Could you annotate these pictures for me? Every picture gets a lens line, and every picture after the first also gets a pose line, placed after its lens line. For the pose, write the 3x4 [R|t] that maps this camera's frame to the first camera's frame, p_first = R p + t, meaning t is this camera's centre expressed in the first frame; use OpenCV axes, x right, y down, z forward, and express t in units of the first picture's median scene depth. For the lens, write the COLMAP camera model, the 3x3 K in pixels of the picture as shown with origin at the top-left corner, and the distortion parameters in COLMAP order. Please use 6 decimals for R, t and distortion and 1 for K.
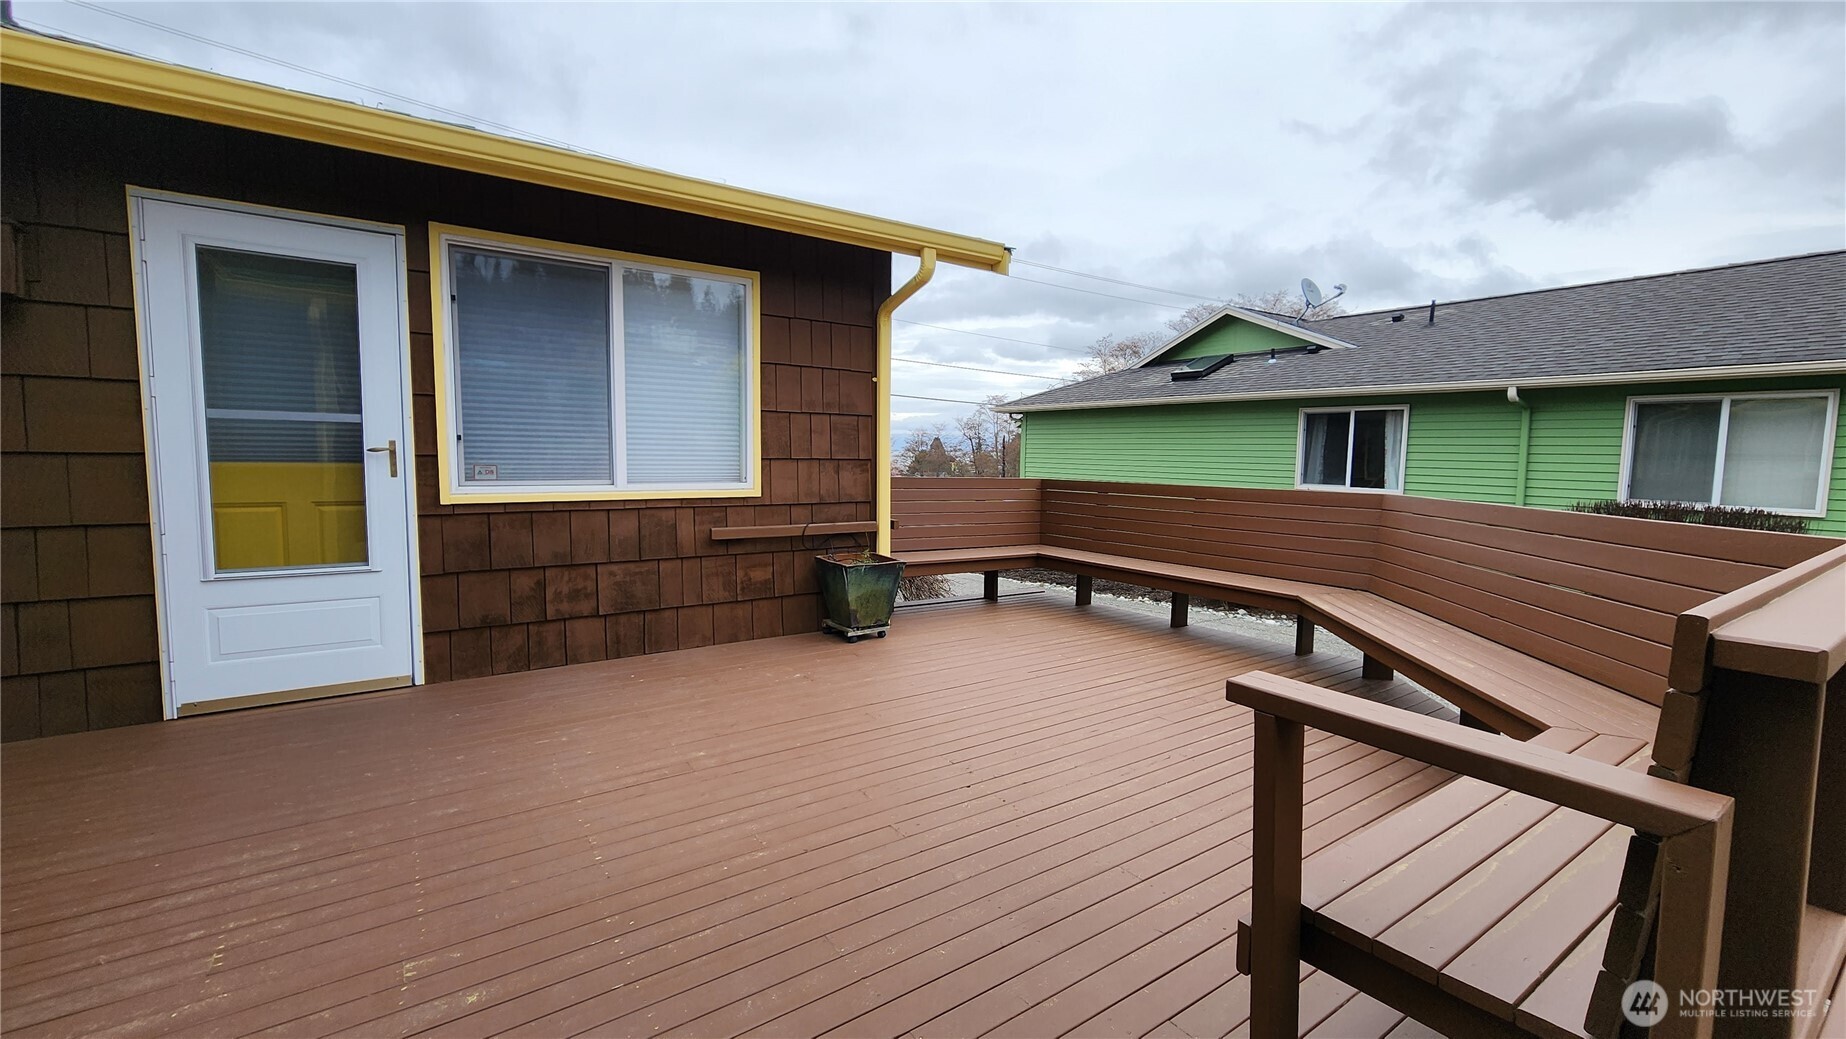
lens RADIAL K [[758.9, 0, 925.3], [0, 758.9, 517.2], [0, 0, 1]] dist [0.000459, 0.000270]
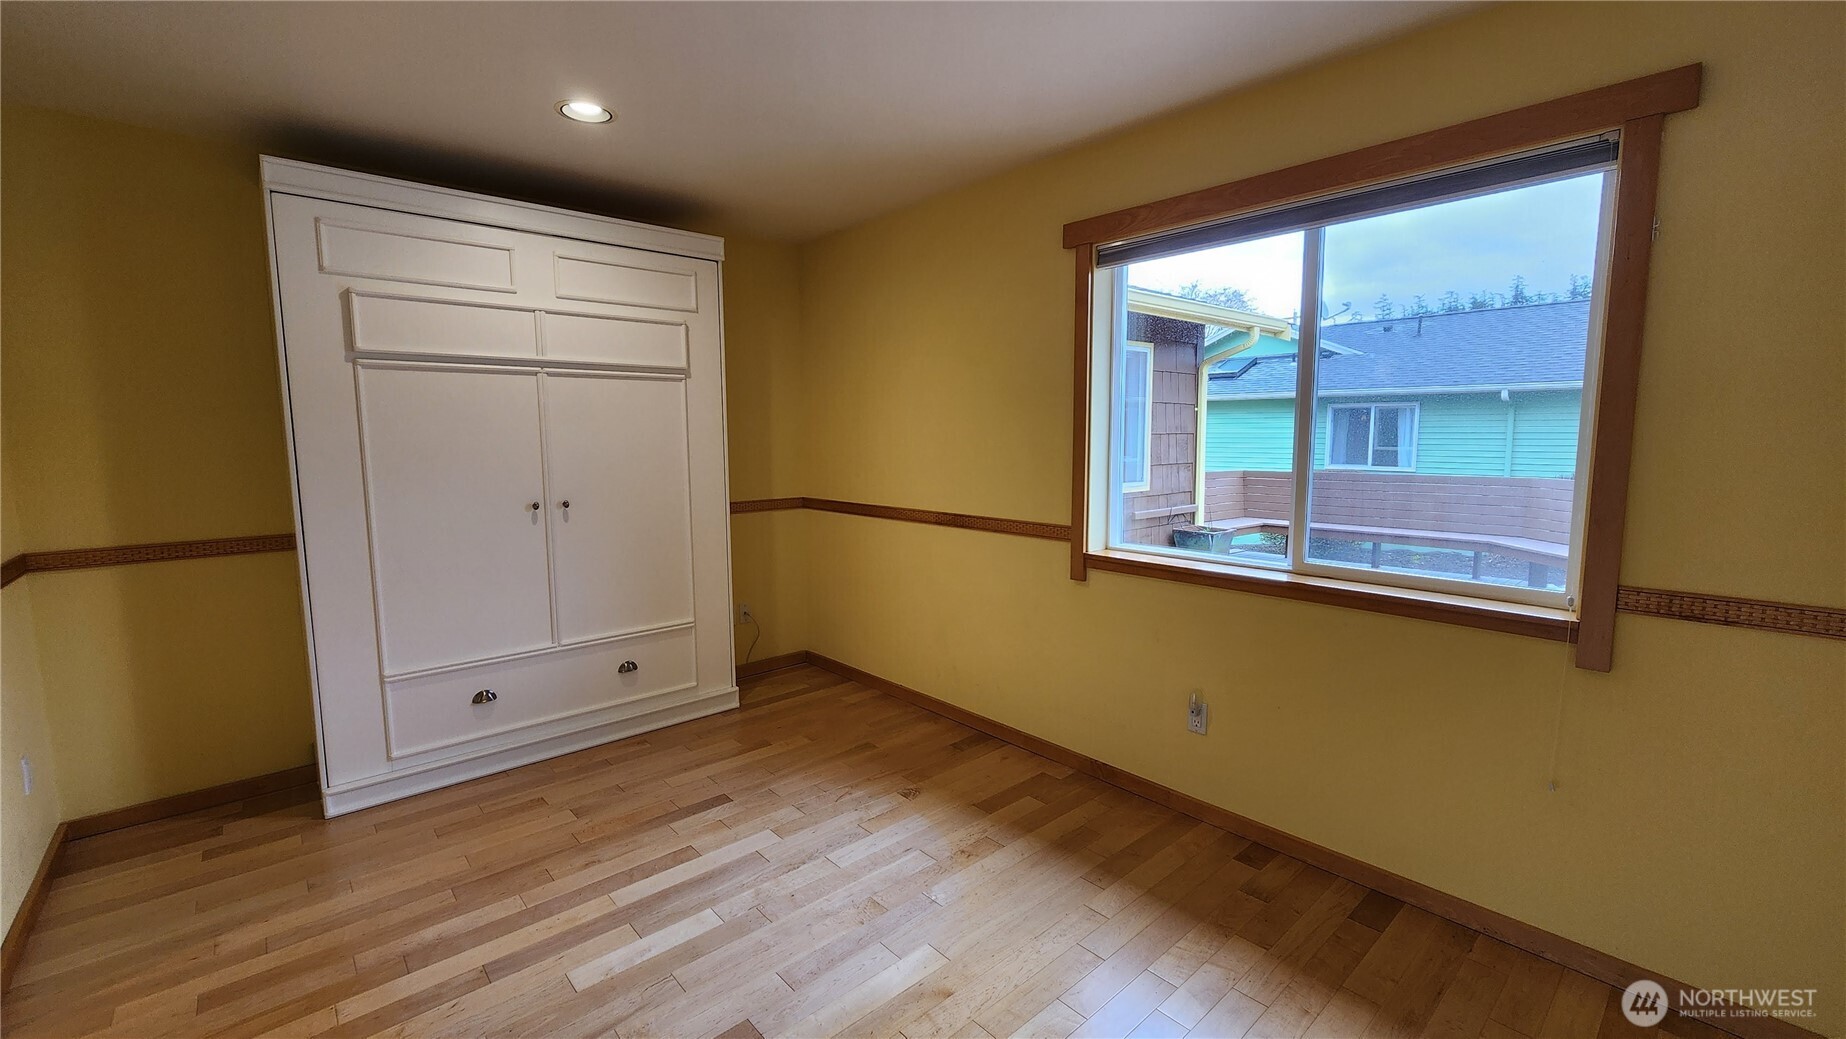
lens RADIAL K [[758.9, 0, 925.3], [0, 758.9, 517.2], [0, 0, 1]] dist [0.000459, 0.000270]
pose [[0.992774, -0.032725, 0.115455, -0.355190], [0.029782, 0.999188, 0.027124, -0.011766], [-0.116249, -0.023489, 0.992942, -0.193794]]
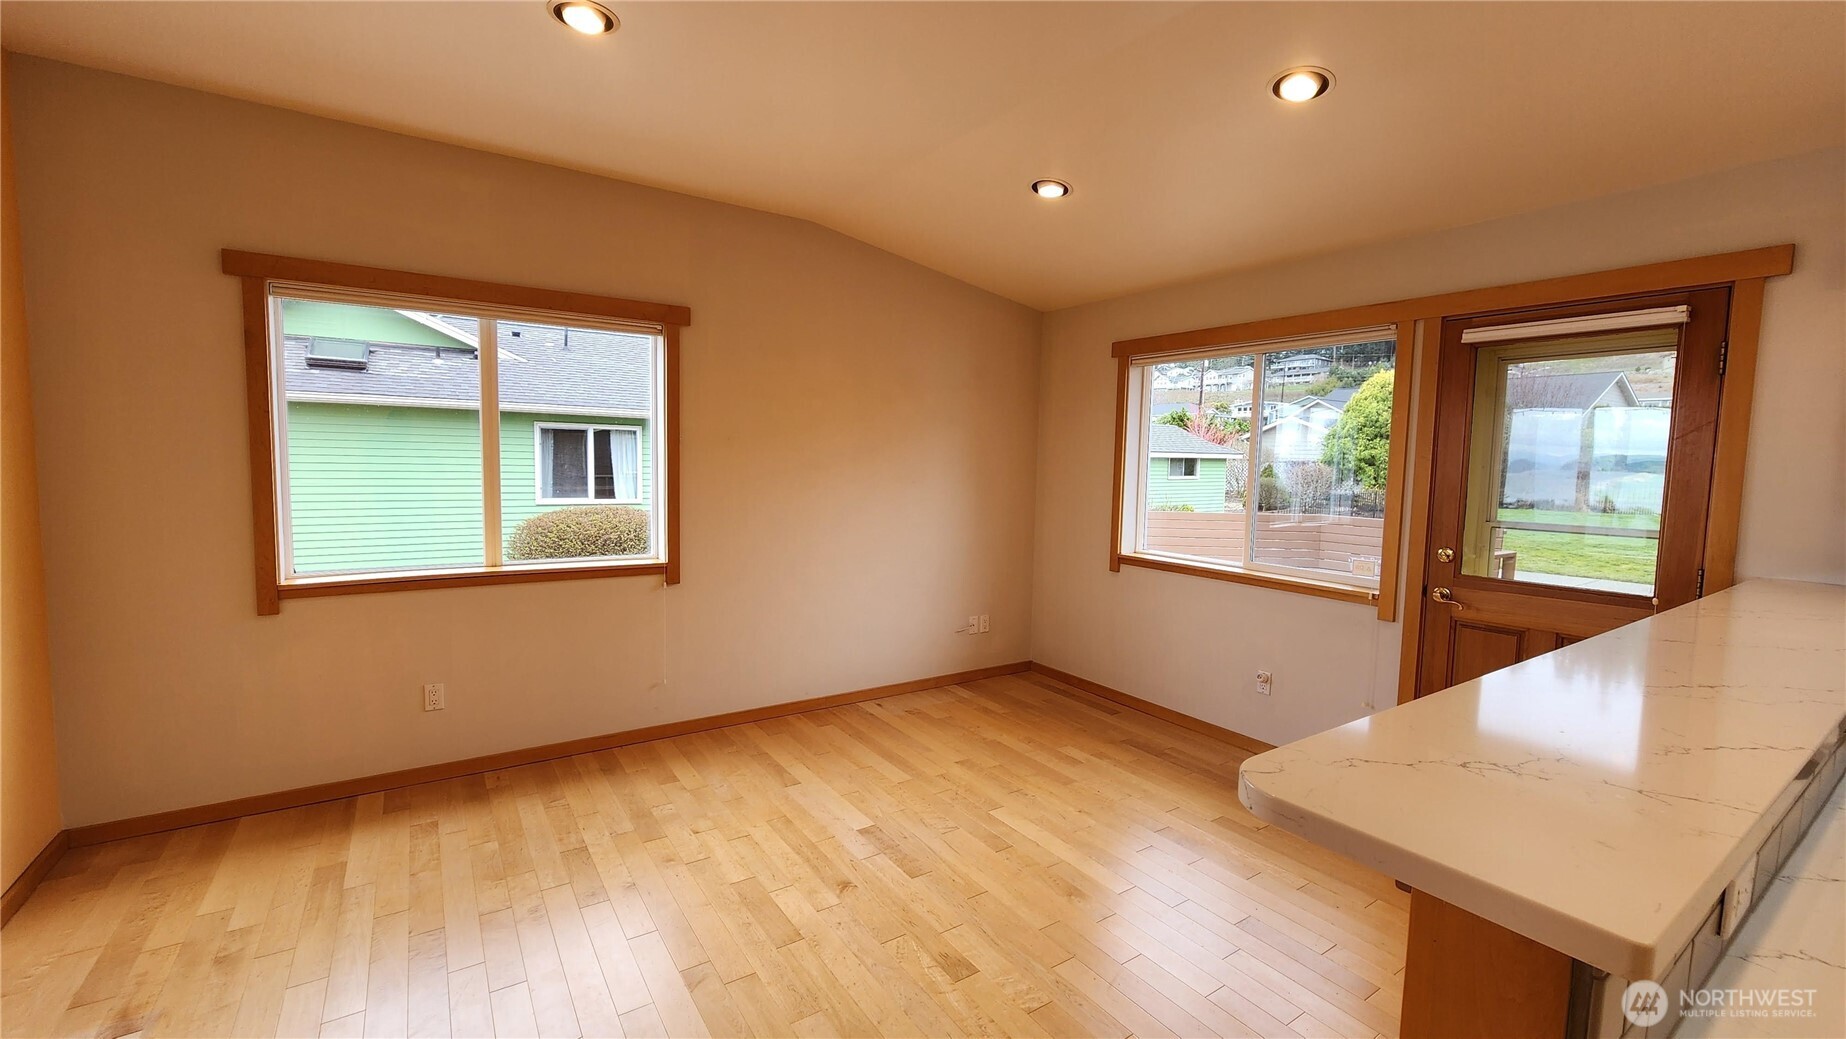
lens RADIAL K [[758.9, 0, 925.3], [0, 758.9, 517.2], [0, 0, 1]] dist [0.000459, 0.000270]
pose [[0.014918, -0.092861, 0.995567, -0.544390], [0.066067, 0.993594, 0.091687, -0.086367], [-0.997704, 0.064406, 0.020958, 0.534103]]
